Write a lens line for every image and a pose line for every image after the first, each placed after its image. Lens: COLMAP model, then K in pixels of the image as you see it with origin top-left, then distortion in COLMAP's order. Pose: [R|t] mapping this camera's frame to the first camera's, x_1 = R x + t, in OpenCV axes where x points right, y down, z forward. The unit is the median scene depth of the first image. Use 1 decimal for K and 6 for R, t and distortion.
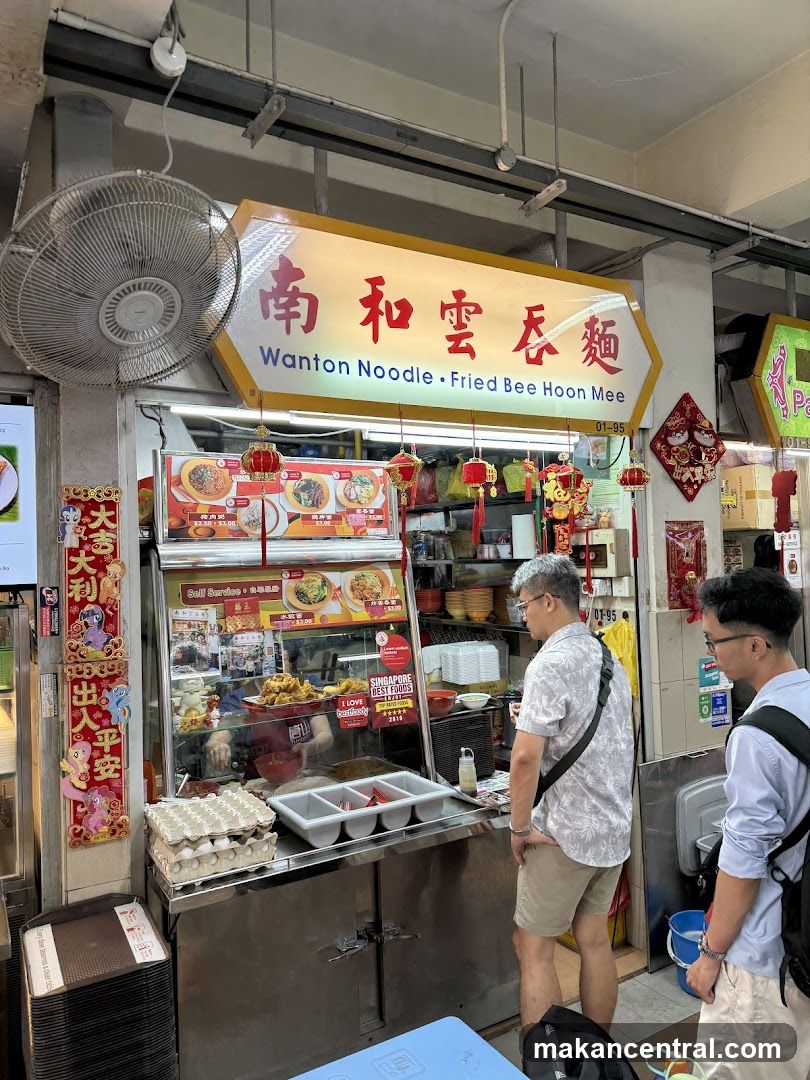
lens RADIAL K [[765.9, 0, 398.1], [0, 765.9, 540.4], [0, 0, 1]] dist [0.101635, -0.046564]
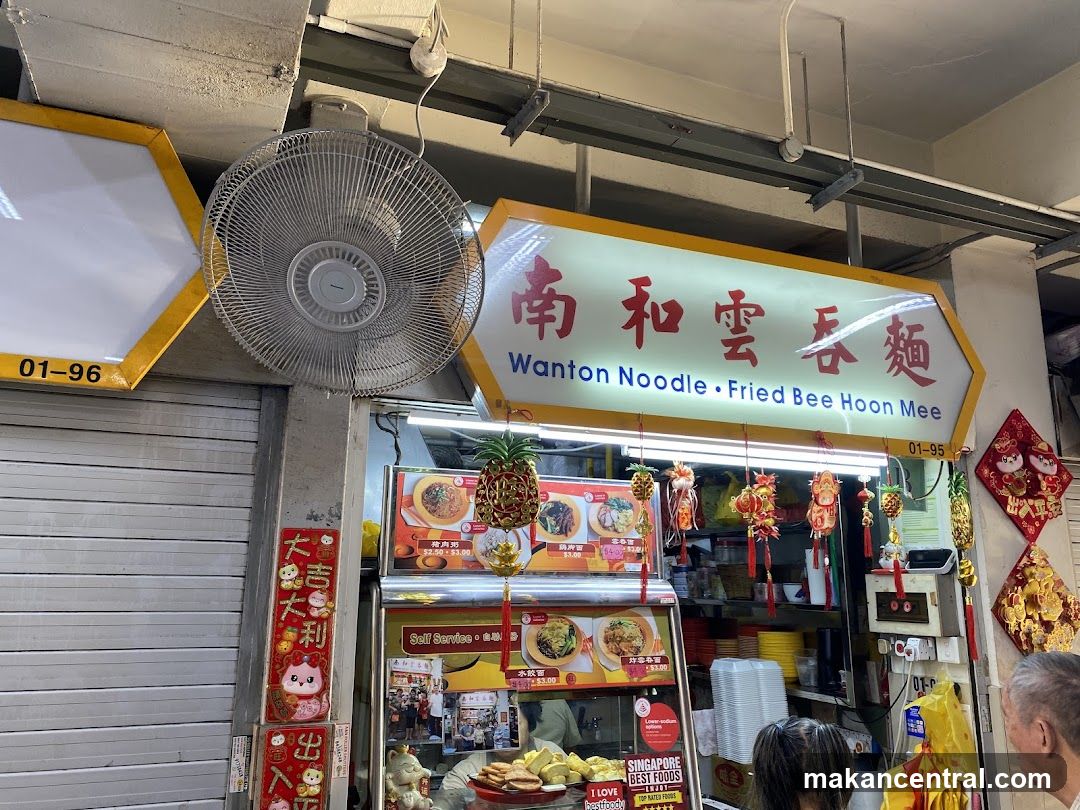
lens RADIAL K [[804.8, 0, 539.5], [0, 804.8, 394.9], [0, 0, 1]] dist [0.073387, -0.017665]
pose [[0.991280, 0.009691, -0.131416, -0.020209], [-0.034830, 0.981094, -0.190374, -0.026212], [0.127086, 0.193291, 0.972876, 0.106394]]
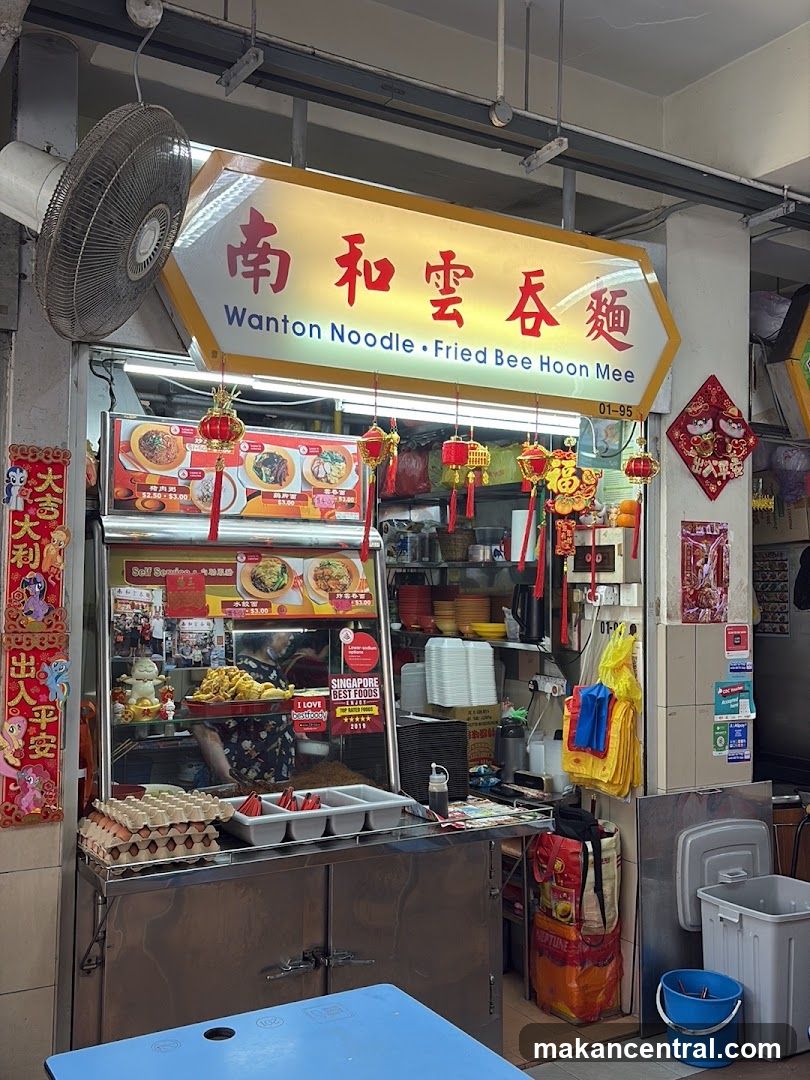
lens RADIAL K [[1040.7, 0, 402.9], [0, 1040.7, 540.2], [0, 0, 1]] dist [0.078951, 0.000000]
pose [[0.999040, 0.043533, 0.004968, 0.034922], [-0.043467, 0.998973, -0.012789, 0.032007], [-0.005520, 0.012560, 0.999906, -0.217181]]
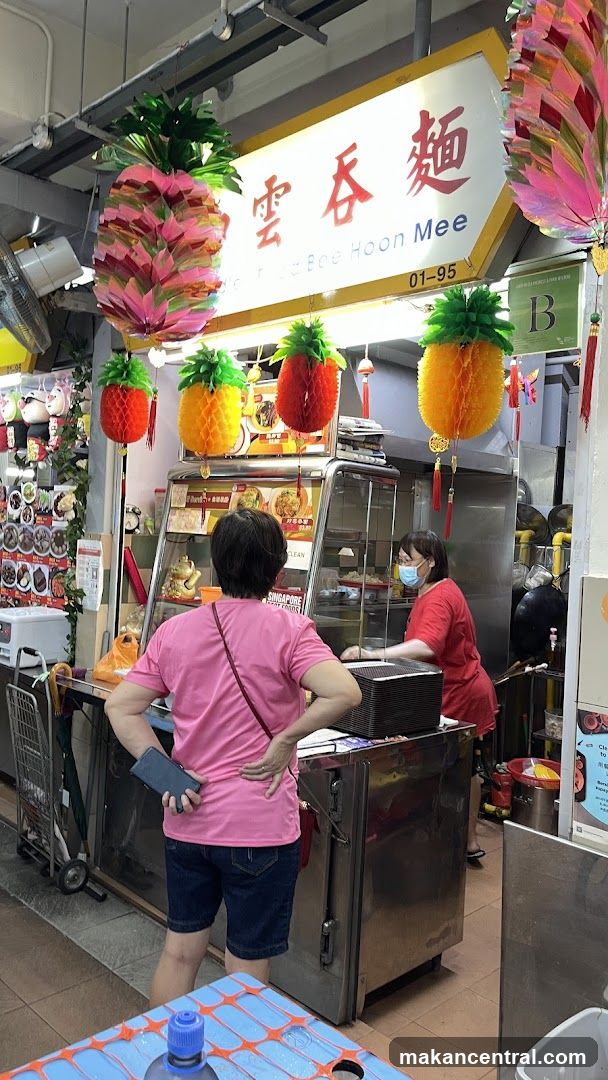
lens RADIAL K [[844.4, 0, 264.4], [0, 844.4, 558.1], [0, 0, 1]] dist [0.021347, 0.007484]
pose [[0.209164, 0.076631, -0.974873, 1.092839], [-0.045908, 0.996595, 0.068488, 0.060891], [0.976802, 0.030429, 0.211970, 0.787432]]
